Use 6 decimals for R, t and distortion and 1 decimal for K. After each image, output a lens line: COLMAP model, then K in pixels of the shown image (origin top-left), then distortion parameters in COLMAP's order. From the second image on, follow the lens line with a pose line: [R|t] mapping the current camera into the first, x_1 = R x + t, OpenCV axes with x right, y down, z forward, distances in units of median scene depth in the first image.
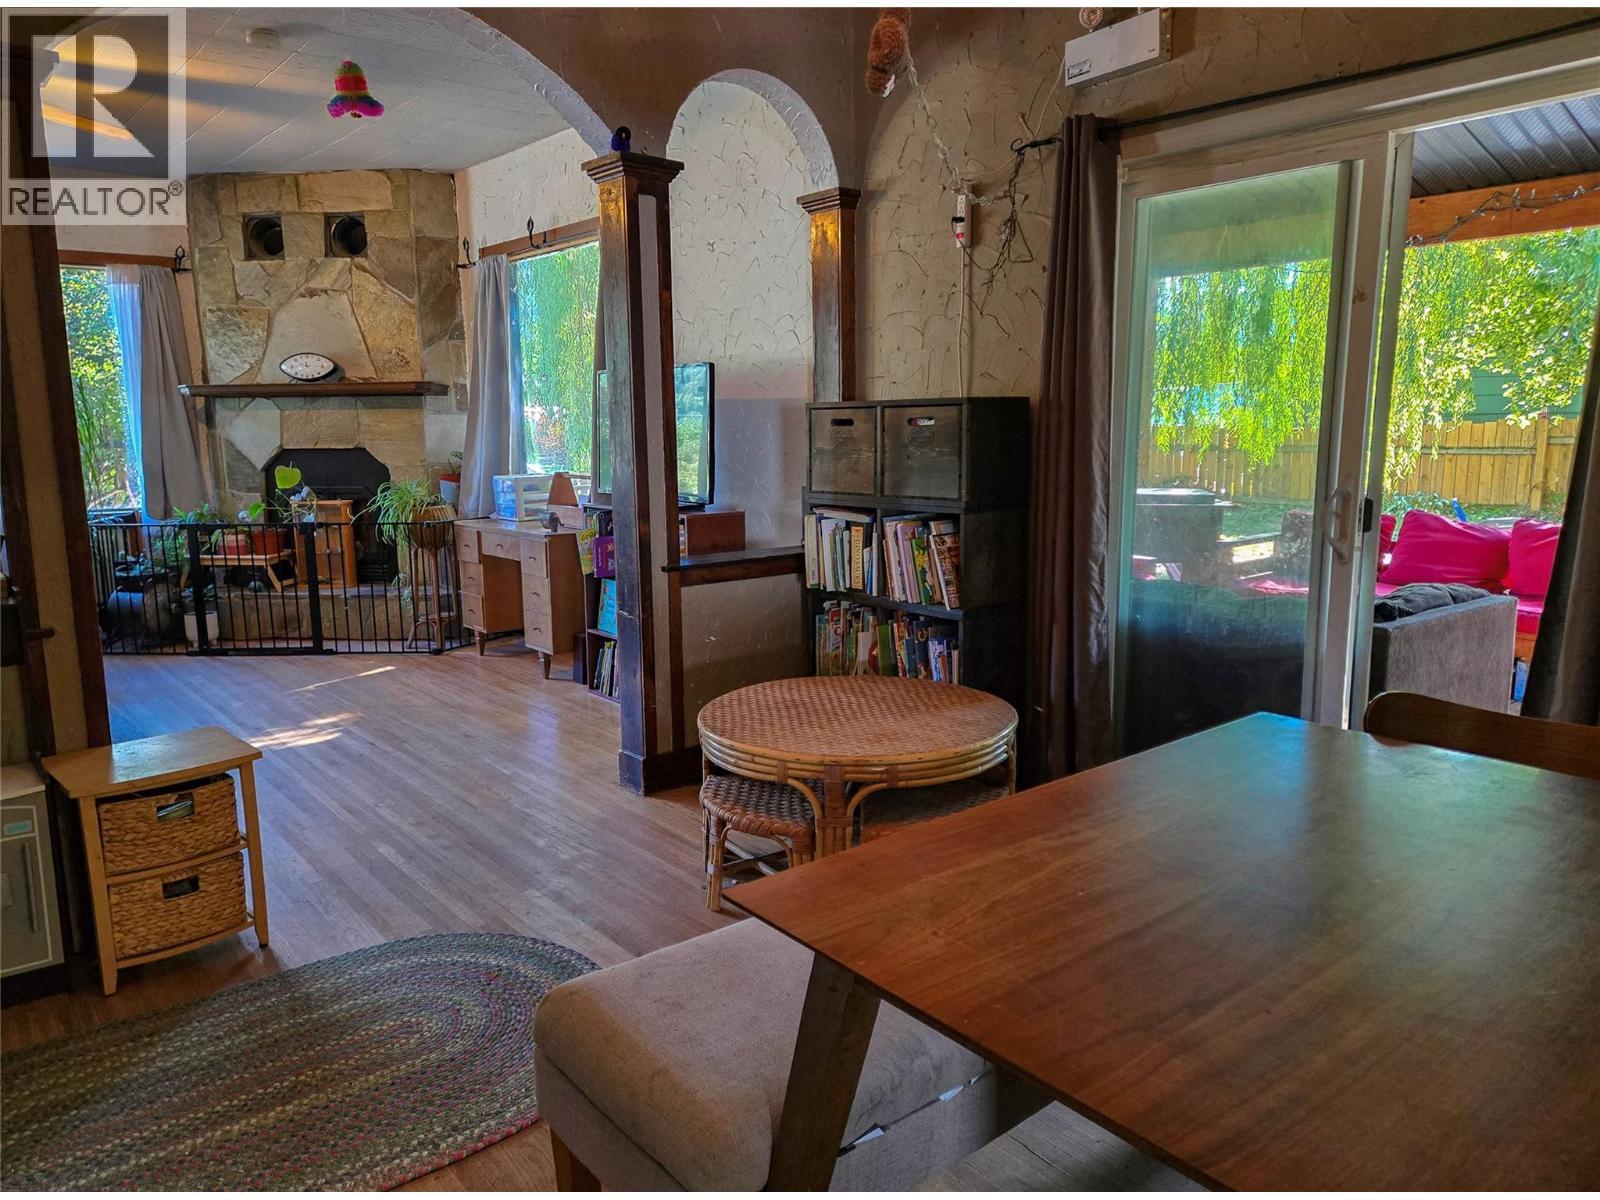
lens RADIAL K [[1174.4, 0, 802.3], [0, 1174.4, 601.6], [0, 0, 1]] dist [0.045399, 0.002876]
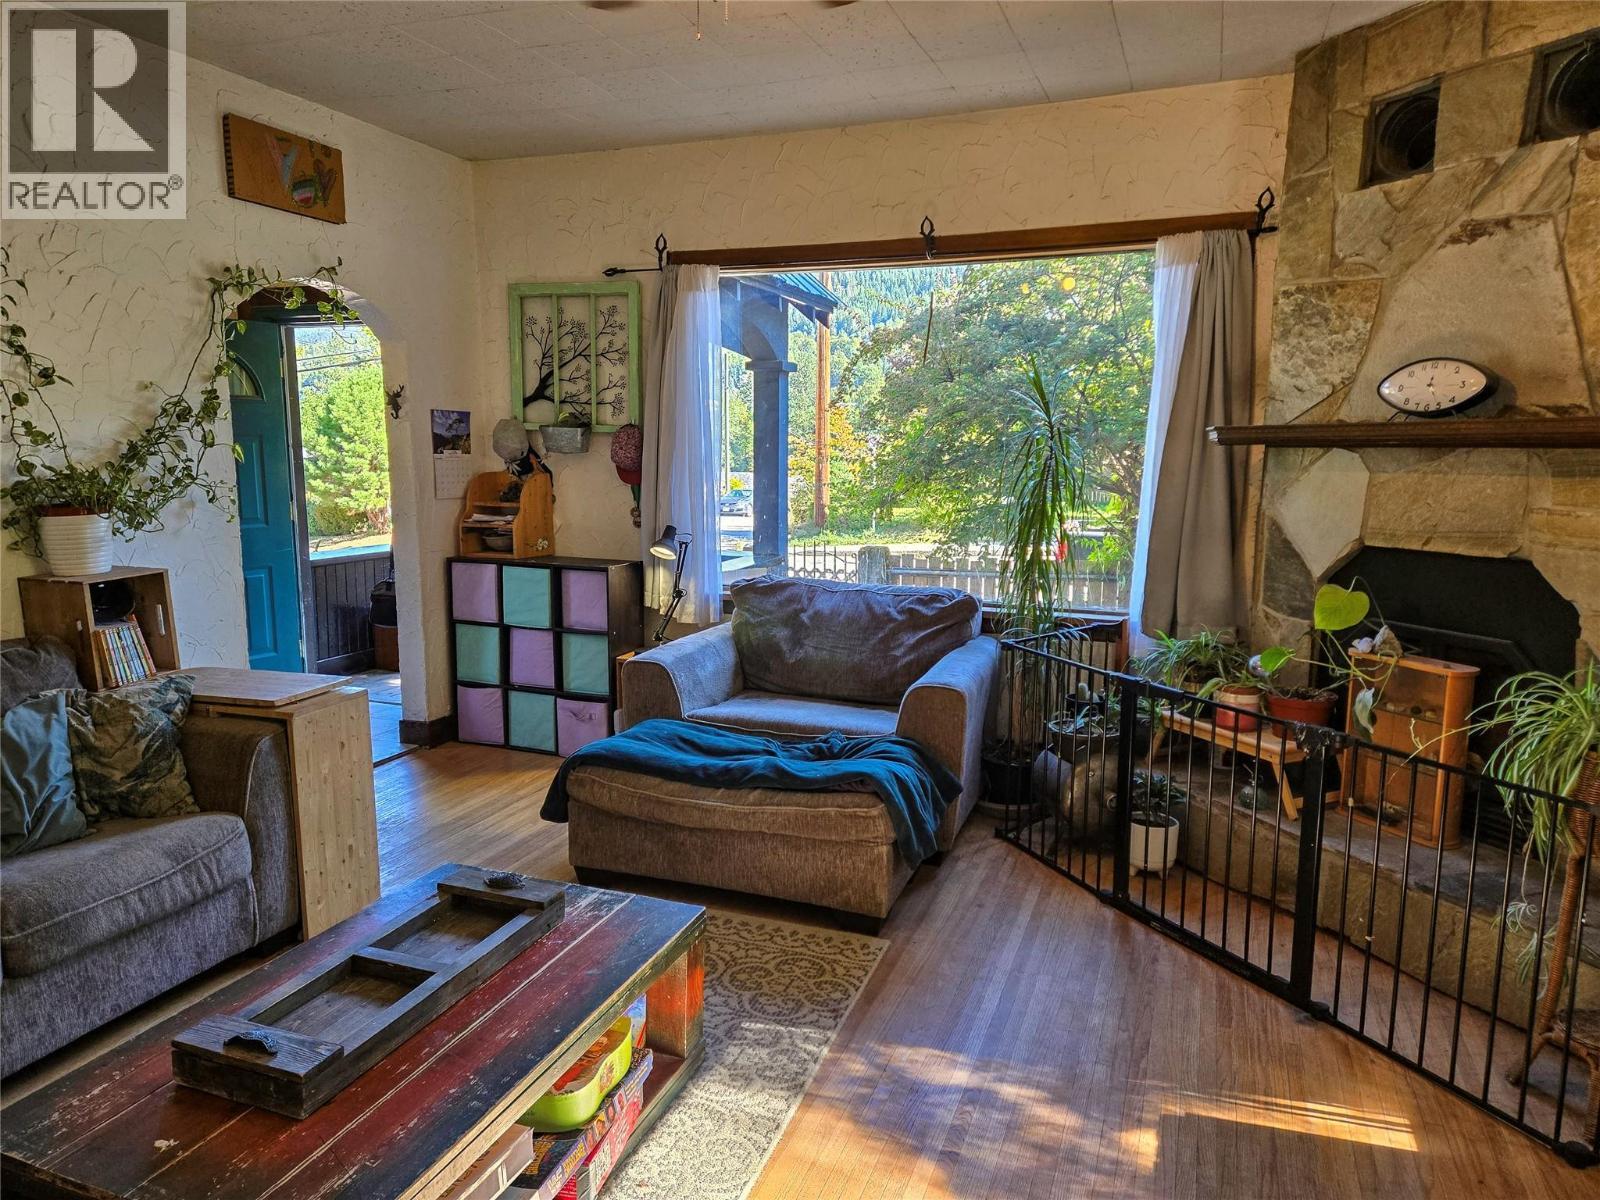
lens RADIAL K [[1062.1, 0, 800.5], [0, 1062.1, 604.4], [0, 0, 1]] dist [0.003278, -0.005529]
pose [[0.507617, 0.146339, -0.849064, -0.165608], [-0.158619, 0.984499, 0.074850, -0.100776], [0.846856, 0.096682, 0.522960, 0.558175]]
